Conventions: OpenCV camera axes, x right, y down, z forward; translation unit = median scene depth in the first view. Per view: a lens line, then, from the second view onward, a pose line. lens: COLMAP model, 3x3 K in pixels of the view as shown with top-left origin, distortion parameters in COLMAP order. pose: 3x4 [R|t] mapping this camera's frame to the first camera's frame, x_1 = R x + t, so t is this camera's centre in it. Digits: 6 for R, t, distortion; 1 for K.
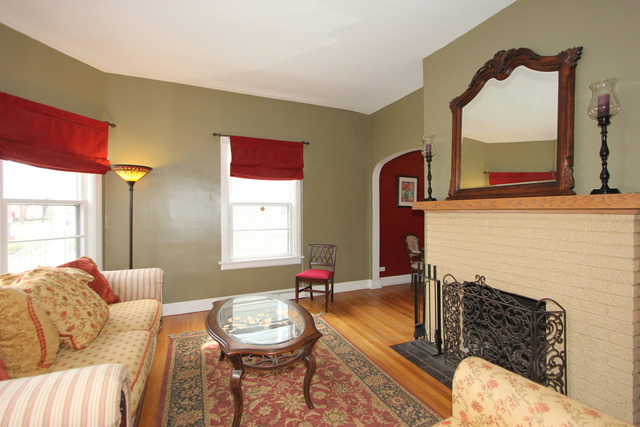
lens RADIAL K [[294.5, 0, 325.8], [0, 294.5, 215.7], [0, 0, 1]] dist [-0.018325, 0.003346]
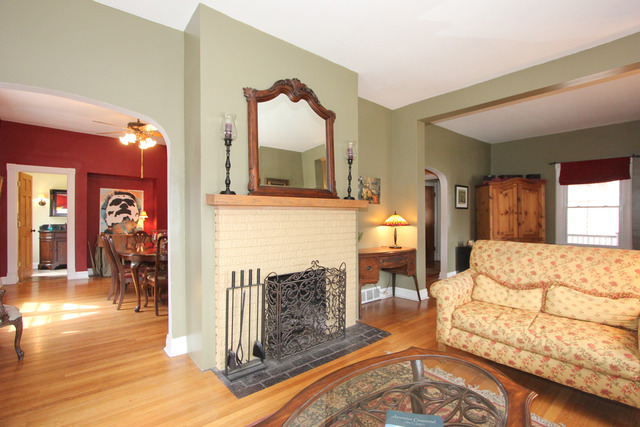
lens RADIAL K [[294.5, 0, 333.0], [0, 294.5, 214.6], [0, 0, 1]] dist [-0.018325, 0.003346]
pose [[-0.272695, -0.001183, 0.962100, -0.539196], [0.016717, 0.999842, 0.005968, 0.005674], [-0.961955, 0.017711, -0.272632, 1.008710]]
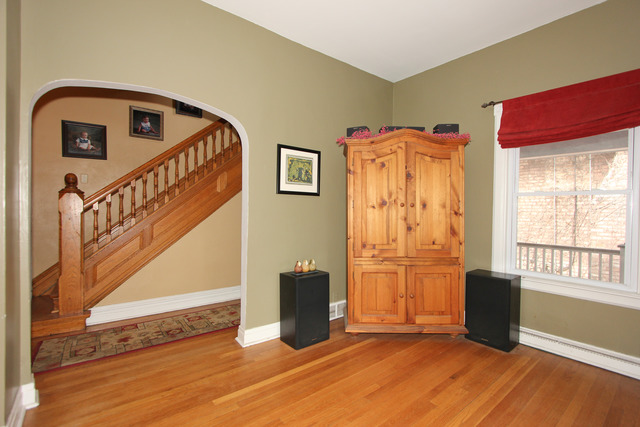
lens RADIAL K [[294.5, 0, 323.5], [0, 294.5, 213.0], [0, 0, 1]] dist [-0.018325, 0.003346]
pose [[-0.252533, -0.012876, 0.967503, 0.250710], [0.001494, 0.999905, 0.013698, 0.044578], [-0.967587, 0.004904, -0.252490, -0.358149]]
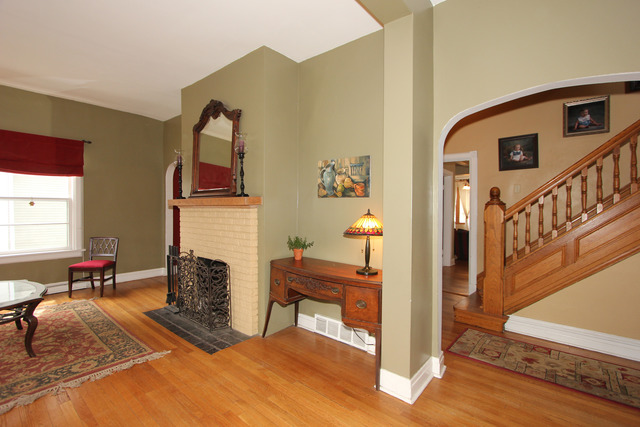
lens RADIAL K [[294.5, 0, 324.8], [0, 294.5, 212.3], [0, 0, 1]] dist [-0.018325, 0.003346]
pose [[0.898490, -0.000730, 0.438993, 0.386992], [0.001000, 0.999999, -0.000383, 0.012079], [-0.438993, 0.000783, 0.898490, -0.509949]]
